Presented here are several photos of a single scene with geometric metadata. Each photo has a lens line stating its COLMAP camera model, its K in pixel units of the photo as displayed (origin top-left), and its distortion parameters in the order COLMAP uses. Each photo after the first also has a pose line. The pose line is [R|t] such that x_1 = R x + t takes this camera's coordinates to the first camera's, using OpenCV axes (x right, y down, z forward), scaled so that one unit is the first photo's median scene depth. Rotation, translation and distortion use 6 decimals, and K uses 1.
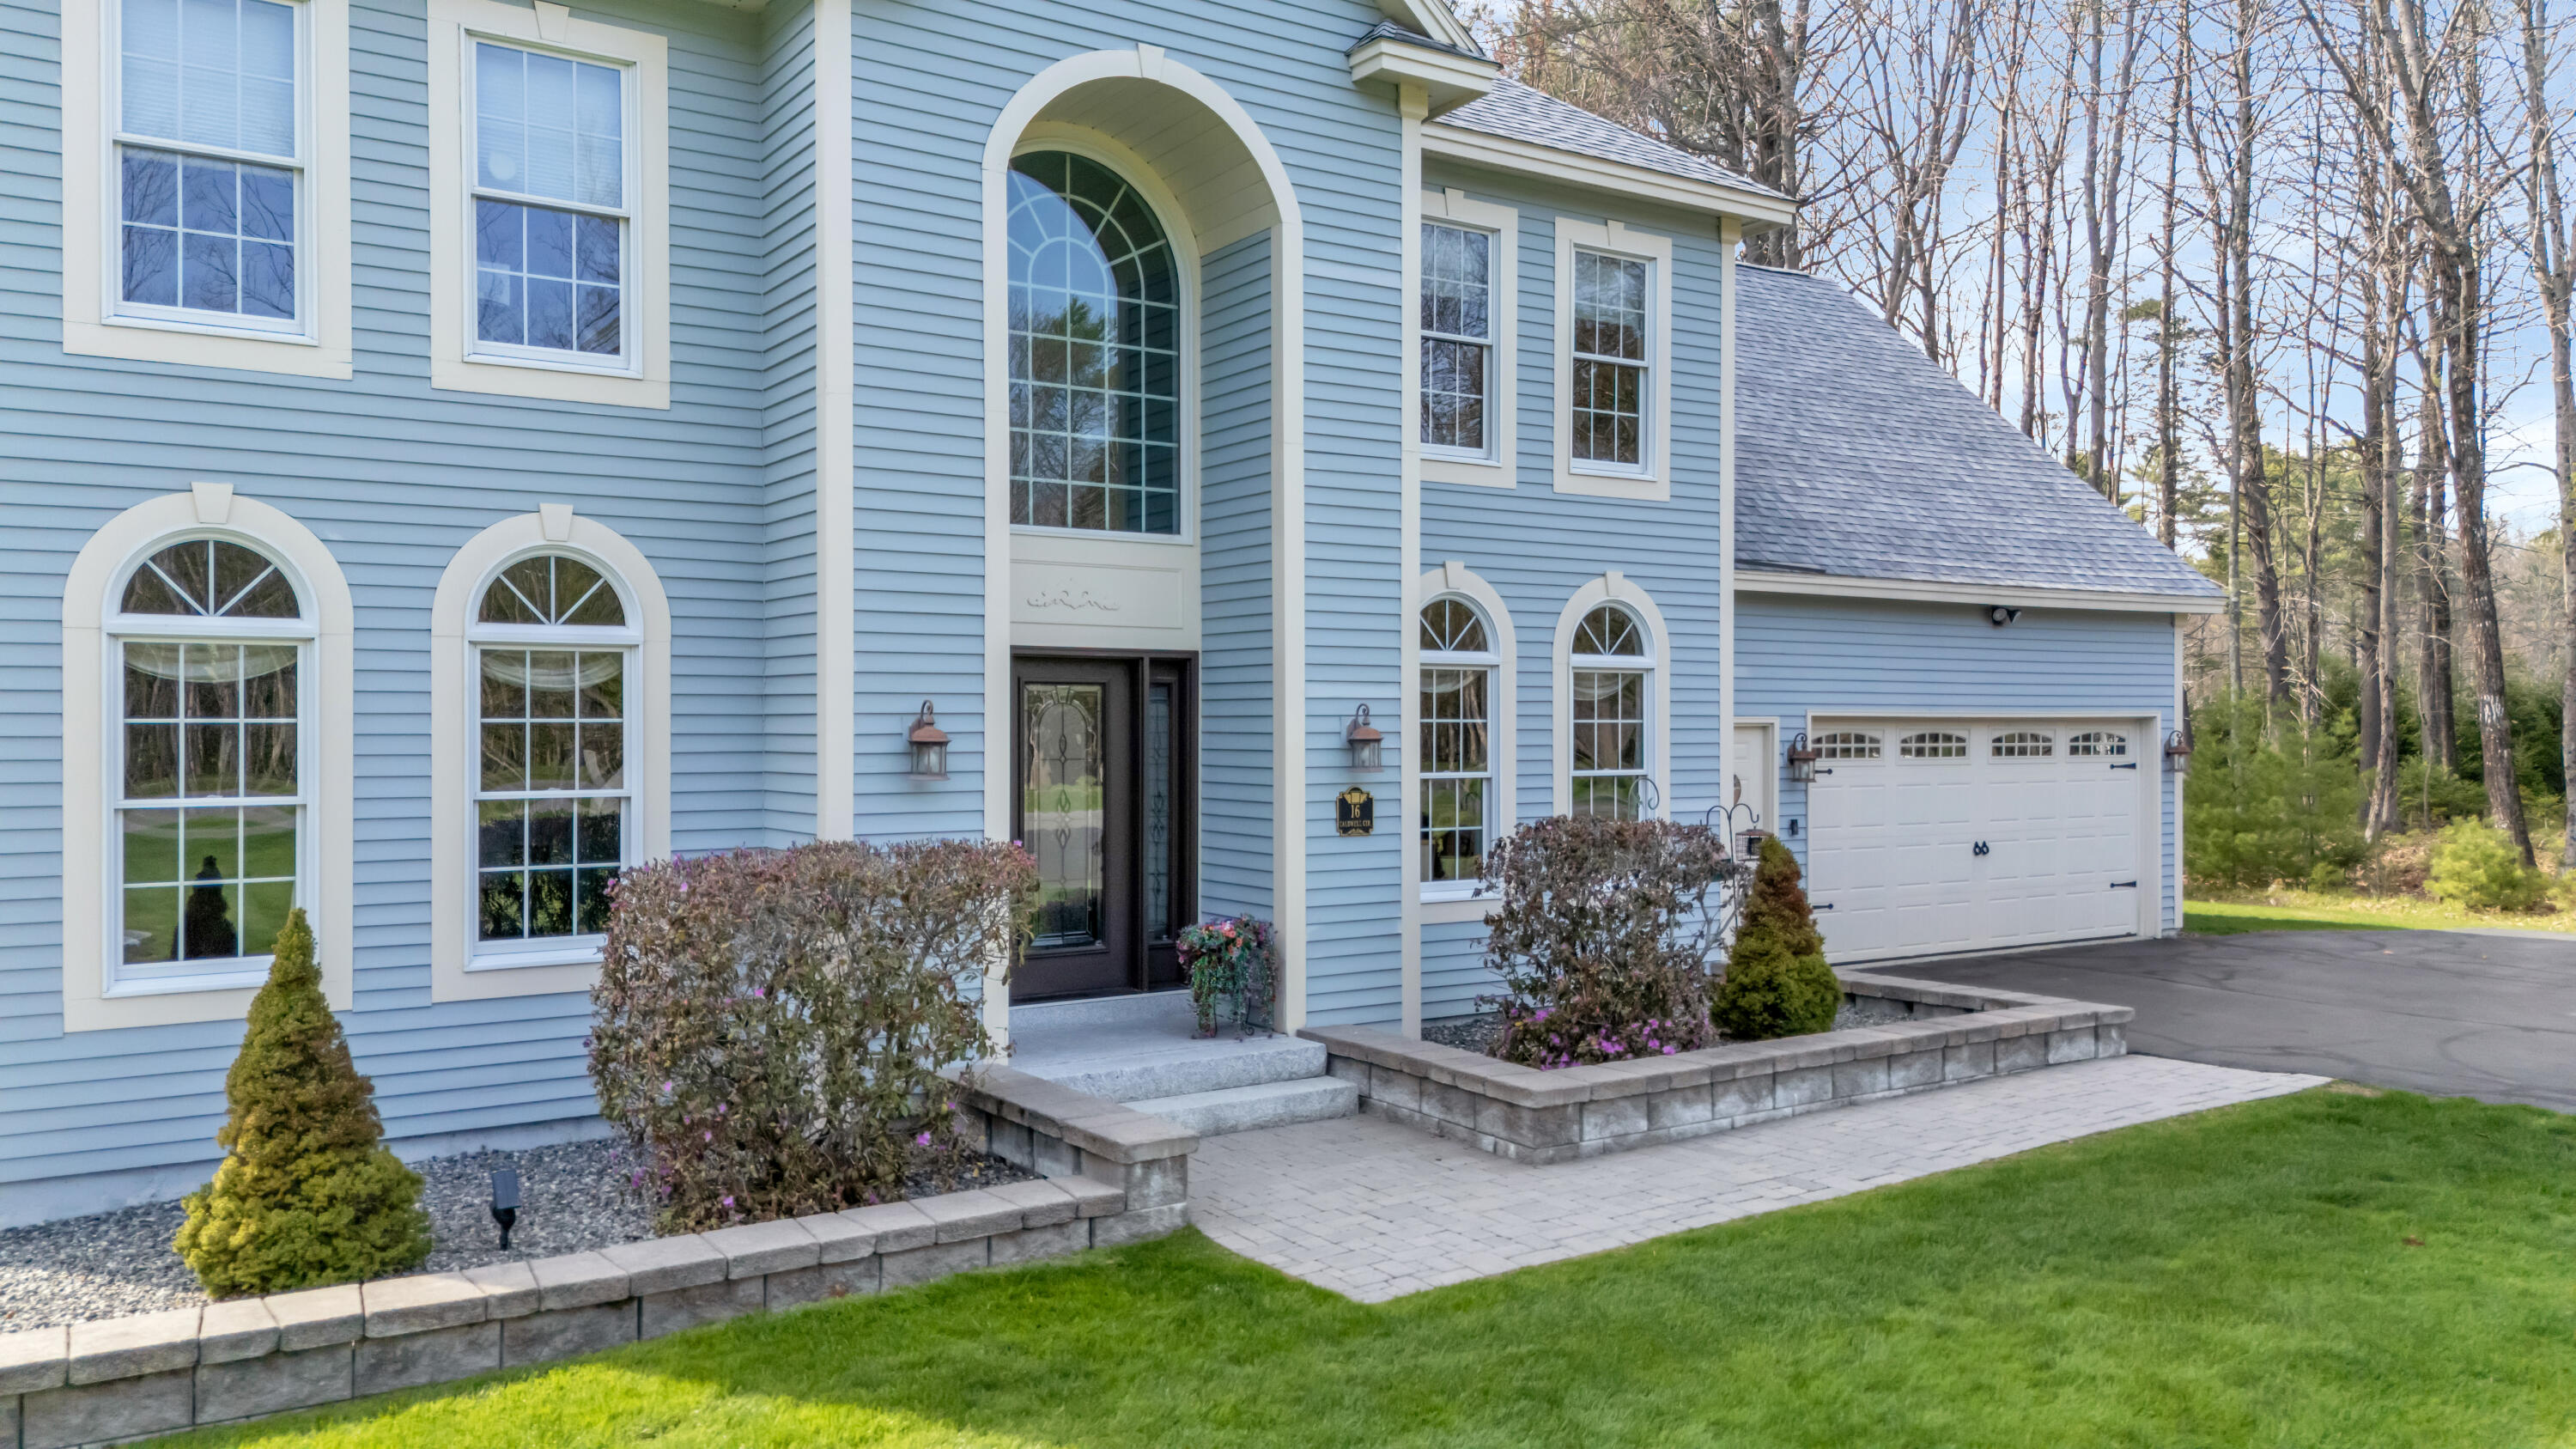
lens RADIAL K [[1903.8, 0, 1293.9], [0, 1903.8, 728.5], [0, 0, 1]] dist [0.065448, -0.054046]
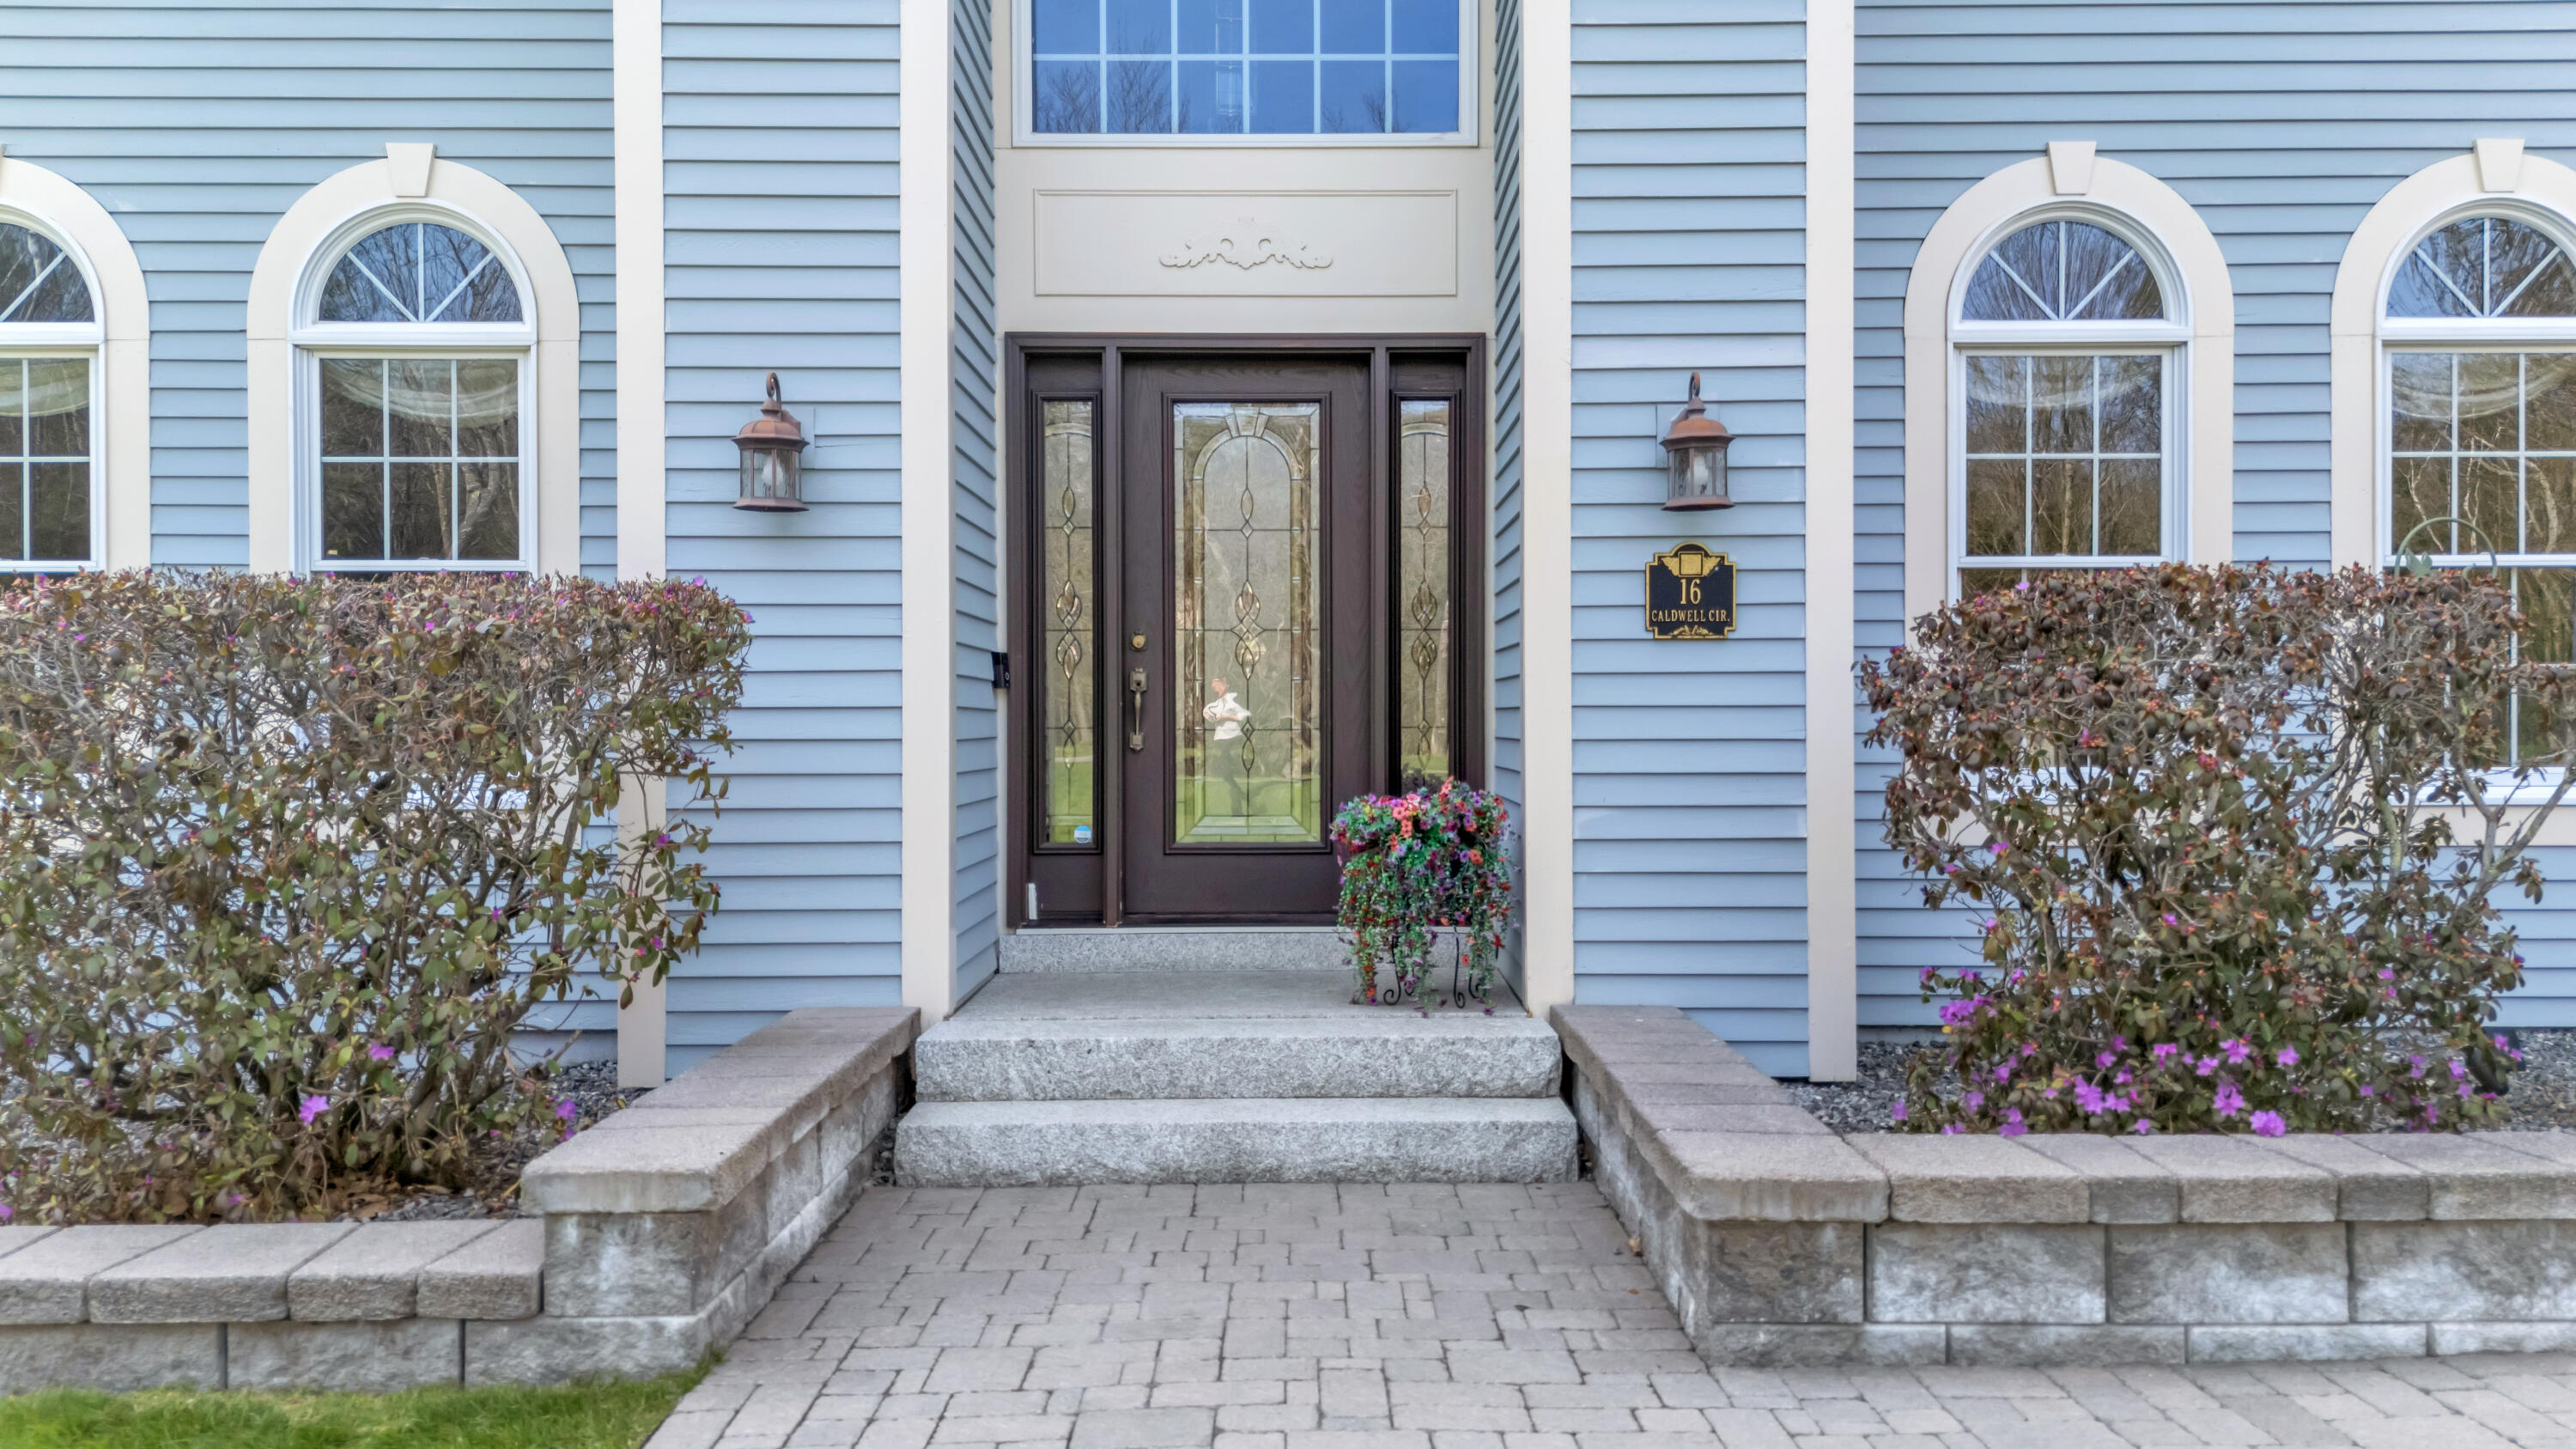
lens RADIAL K [[1903.8, 0, 1283.7], [0, 1903.8, 732.9], [0, 0, 1]] dist [0.065448, -0.054046]
pose [[0.831312, 0.001833, -0.555803, 0.228566], [-0.000091, 0.999995, 0.003162, 0.080720], [0.555806, -0.002578, 0.831308, 0.518127]]
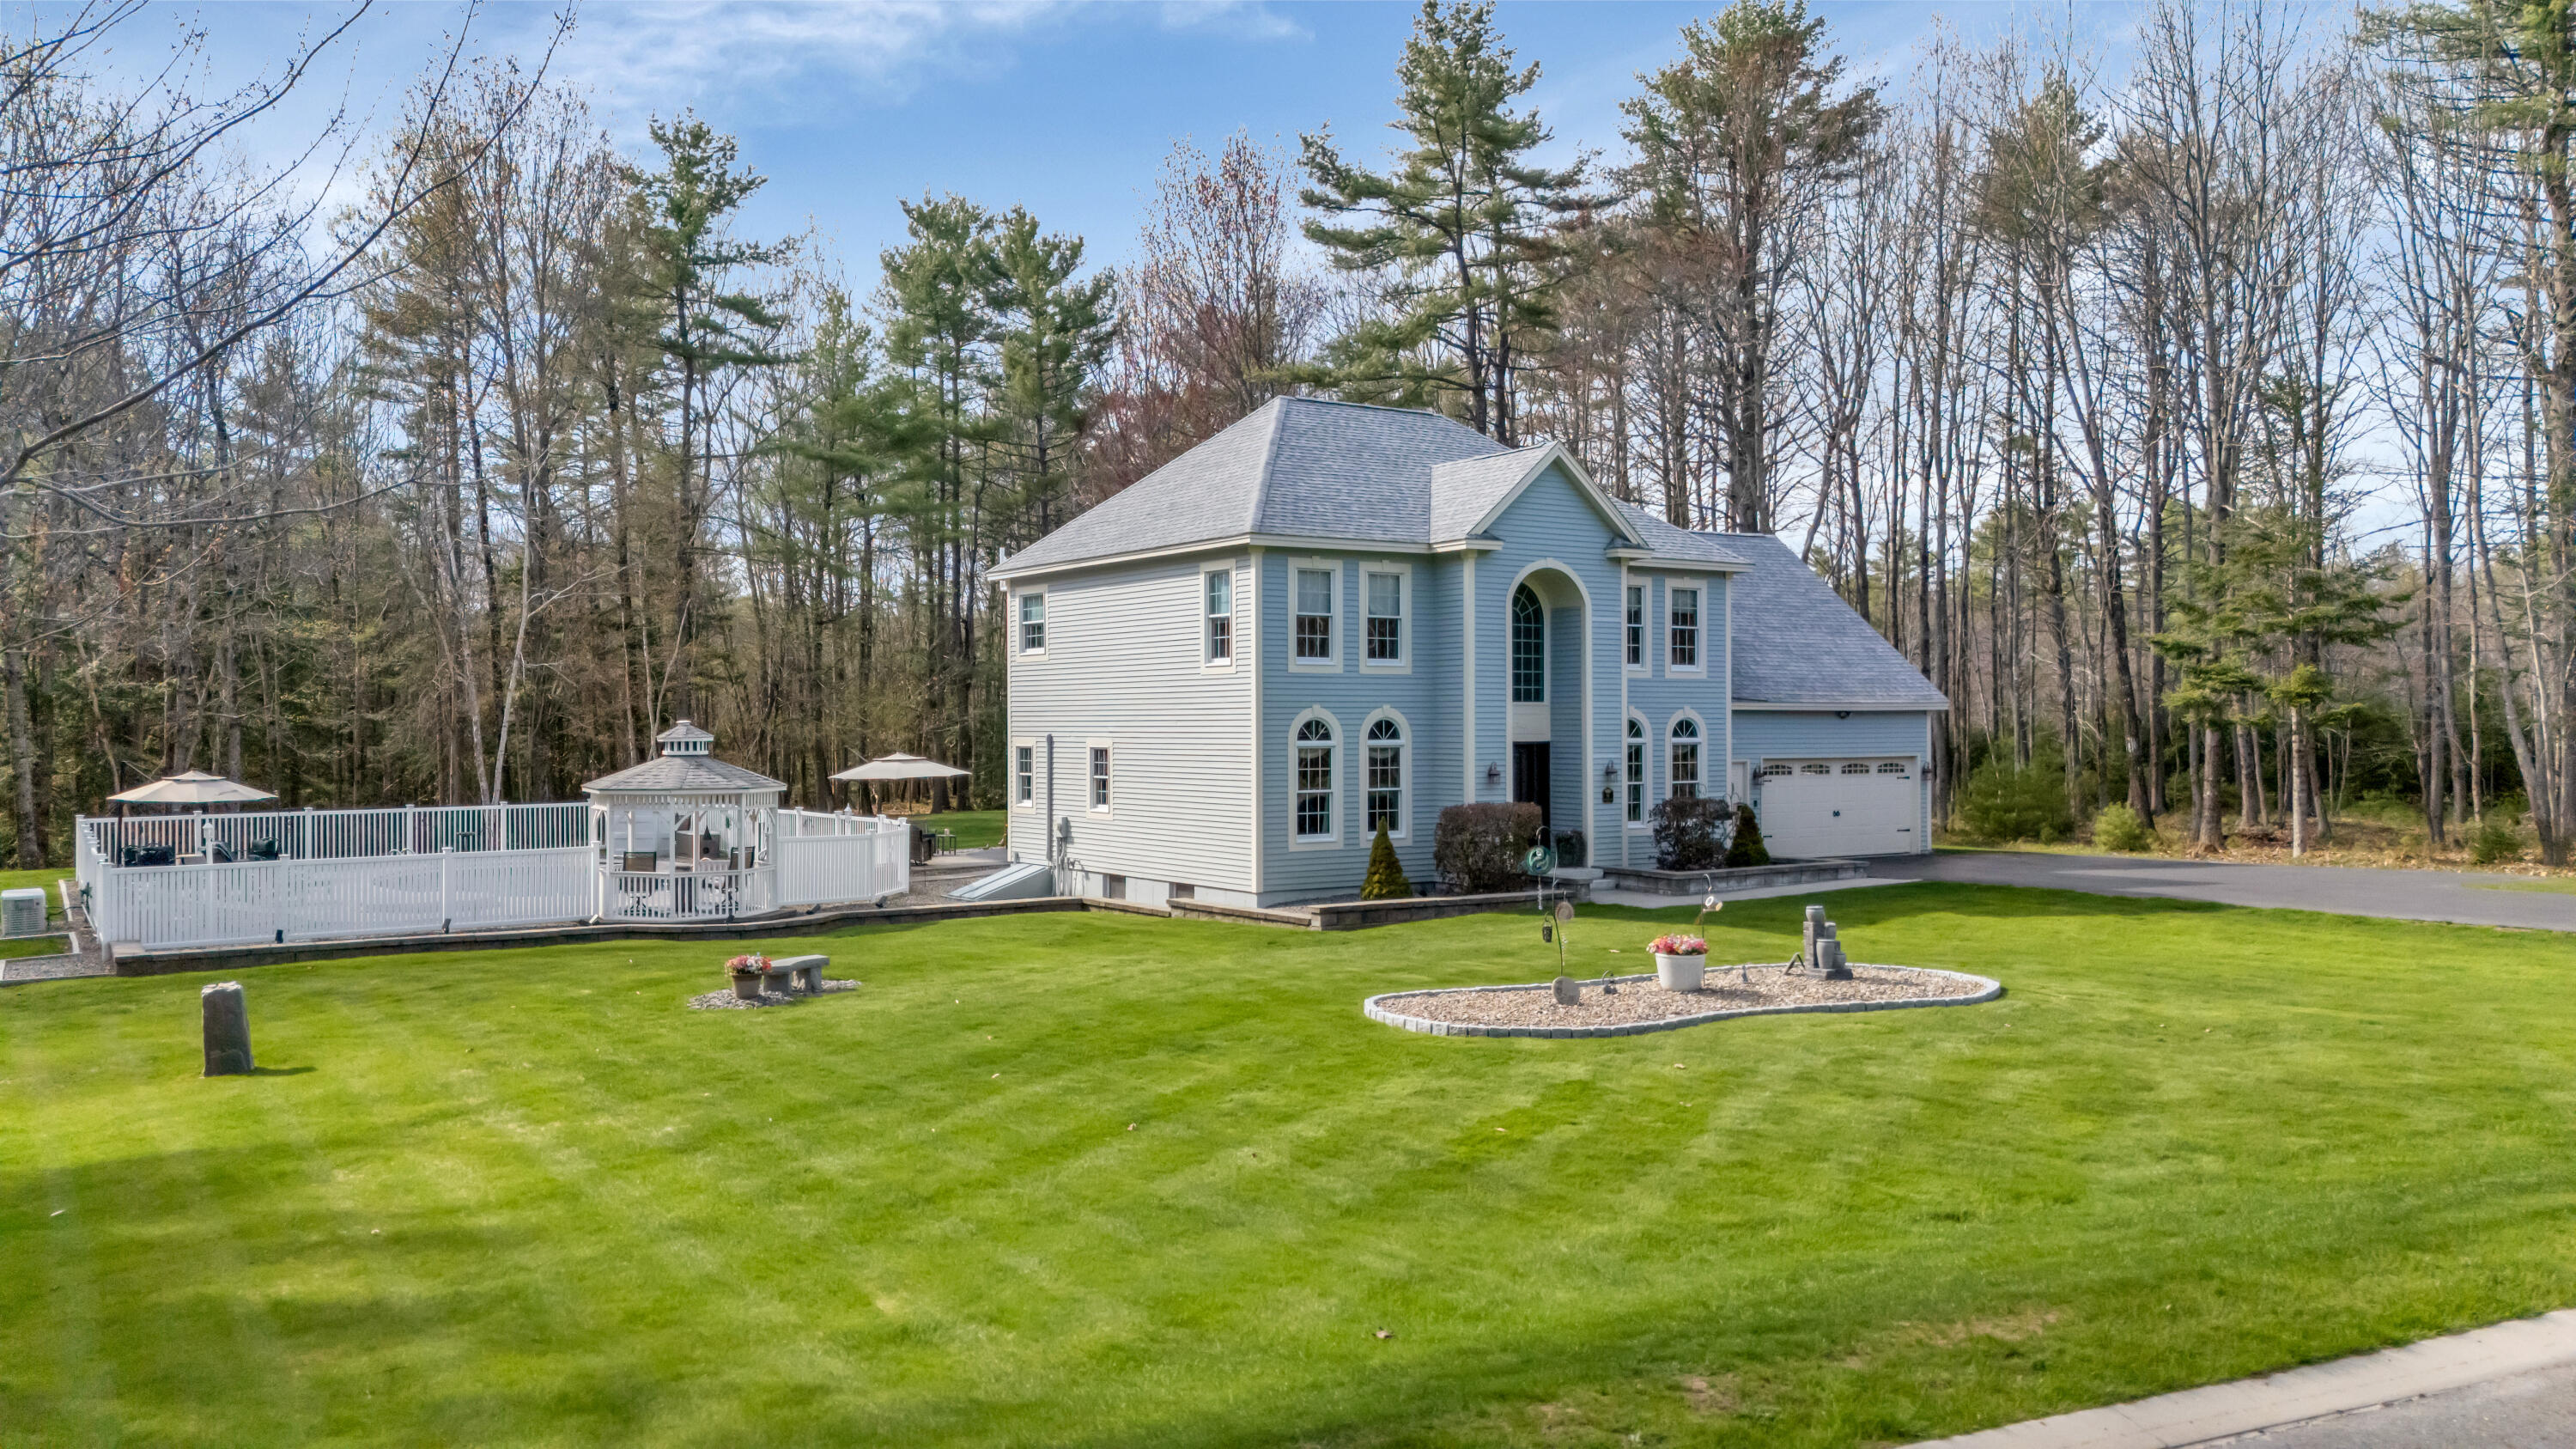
lens RADIAL K [[1903.8, 0, 1265.6], [0, 1903.8, 740.3], [0, 0, 1]] dist [0.065448, -0.054046]
pose [[0.999934, -0.010604, -0.004477, -0.511281], [0.010575, 0.999923, -0.006512, -0.028866], [0.004546, 0.006464, 0.999969, -2.087274]]
